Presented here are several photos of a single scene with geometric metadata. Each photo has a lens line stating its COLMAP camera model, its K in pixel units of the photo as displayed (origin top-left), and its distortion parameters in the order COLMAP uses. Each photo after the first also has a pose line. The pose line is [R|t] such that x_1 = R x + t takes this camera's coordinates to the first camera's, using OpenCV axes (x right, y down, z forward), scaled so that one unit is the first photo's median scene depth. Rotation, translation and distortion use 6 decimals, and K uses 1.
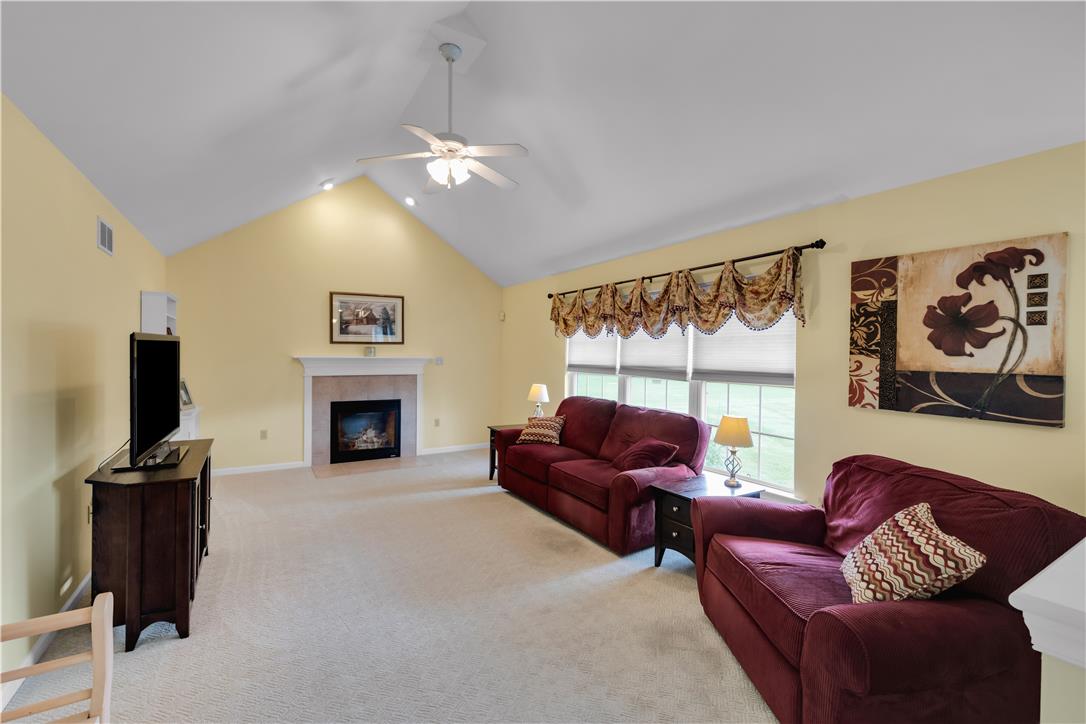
lens RADIAL K [[464.2, 0, 544.6], [0, 464.2, 358.3], [0, 0, 1]] dist [0.000000, 0.000493]
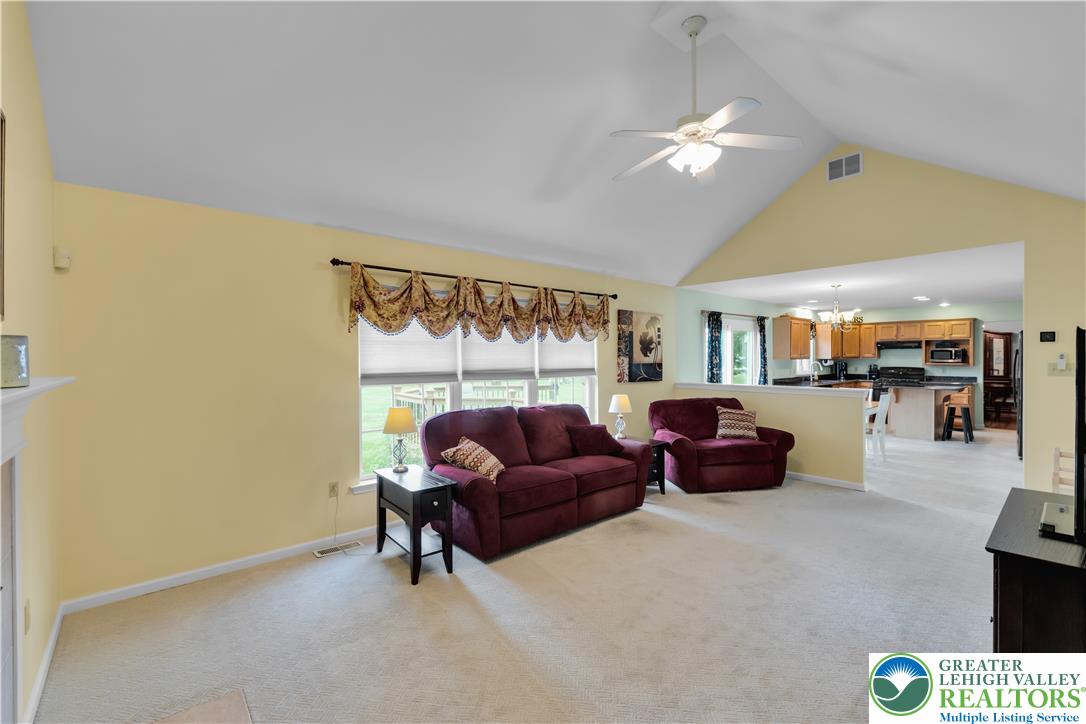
lens RADIAL K [[464.2, 0, 535.3], [0, 464.2, 359.0], [0, 0, 1]] dist [0.000000, 0.000493]
pose [[-0.156329, -0.014124, 0.987604, -1.161062], [0.010068, 0.999823, 0.015893, -0.030410], [-0.987654, 0.012428, -0.156159, 1.578013]]
